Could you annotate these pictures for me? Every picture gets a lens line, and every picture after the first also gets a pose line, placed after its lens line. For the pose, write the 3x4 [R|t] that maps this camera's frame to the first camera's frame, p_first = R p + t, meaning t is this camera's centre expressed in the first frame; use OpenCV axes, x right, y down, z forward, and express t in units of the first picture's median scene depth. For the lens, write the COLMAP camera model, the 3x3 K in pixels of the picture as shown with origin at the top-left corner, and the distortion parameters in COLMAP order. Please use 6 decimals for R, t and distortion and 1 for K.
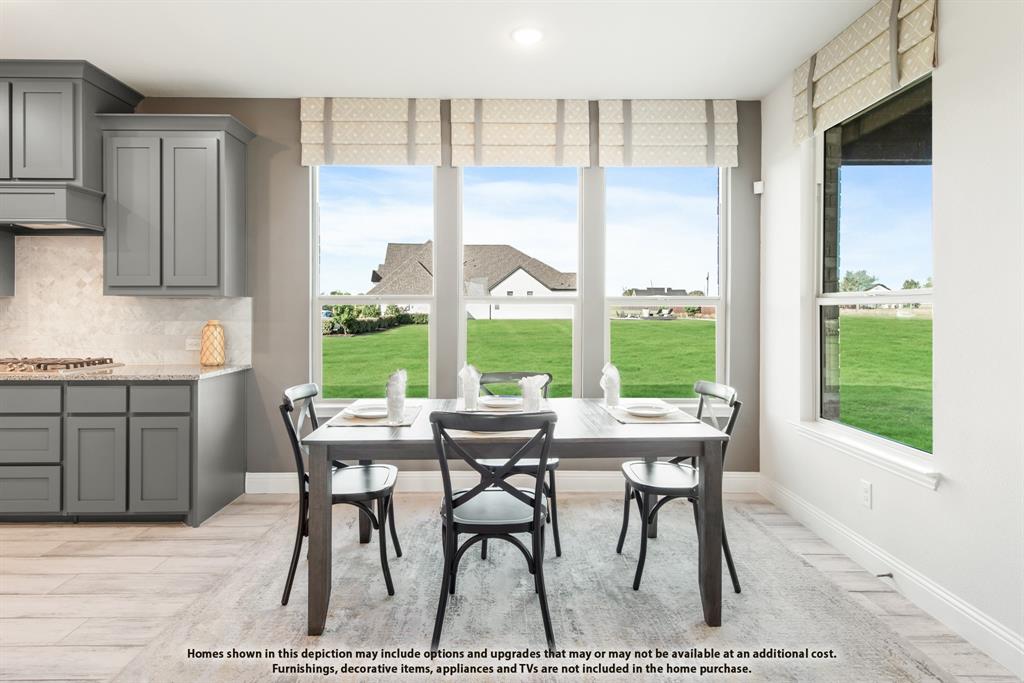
lens RADIAL K [[557.5, 0, 507.8], [0, 557.5, 309.3], [0, 0, 1]] dist [0.024750, -0.014533]
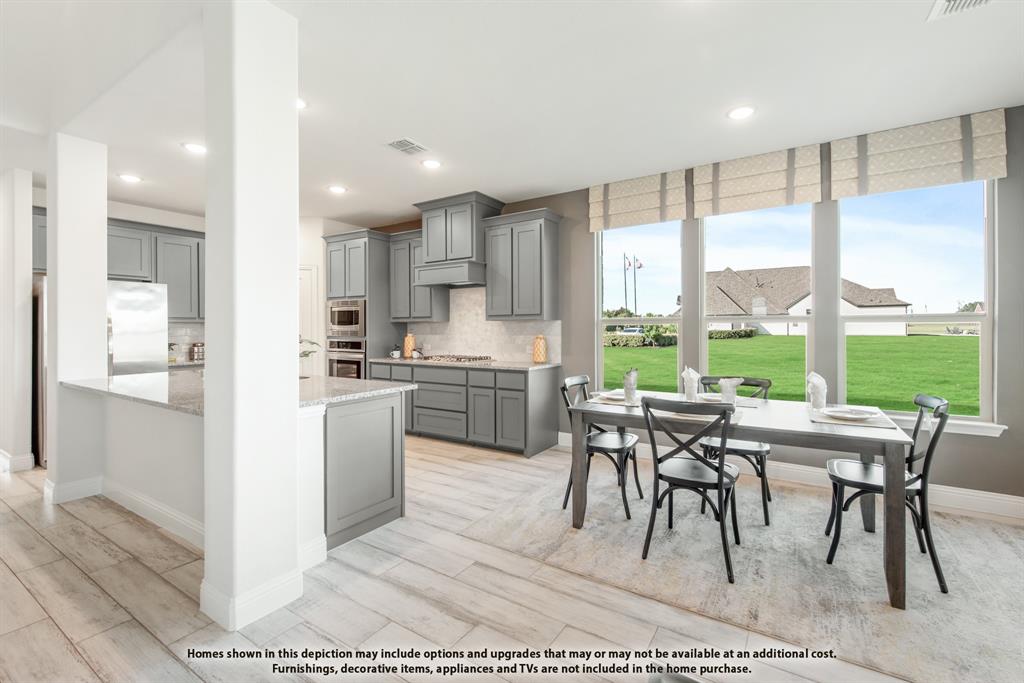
lens RADIAL K [[438.8, 0, 528.8], [0, 438.8, 327.8], [0, 0, 1]] dist [0.006626, -0.000597]
pose [[0.841232, -0.005406, -0.540647, 0.135436], [0.006298, 0.999980, -0.000200, -0.001167], [0.540638, -0.003237, 0.841249, -0.084390]]
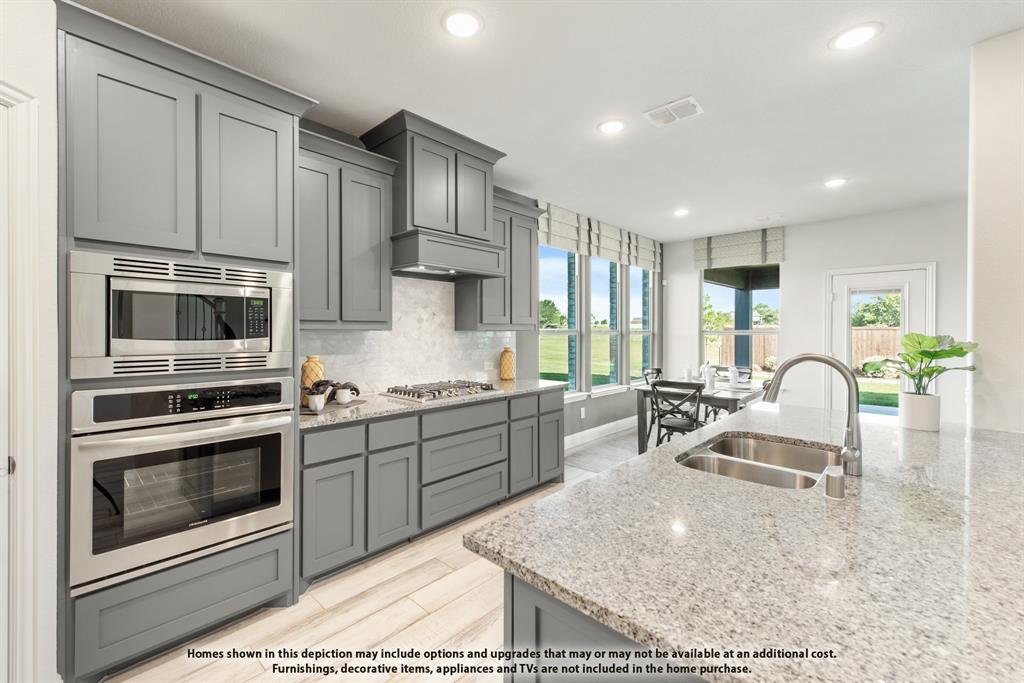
lens RADIAL K [[423.1, 0, 489.7], [0, 423.1, 332.5], [0, 0, 1]] dist [0.001844, 0.000082]
pose [[0.715683, -0.003263, 0.698418, -1.320583], [-0.001479, 0.999980, 0.006188, -0.025474], [-0.698424, -0.005461, 0.715664, 0.277496]]
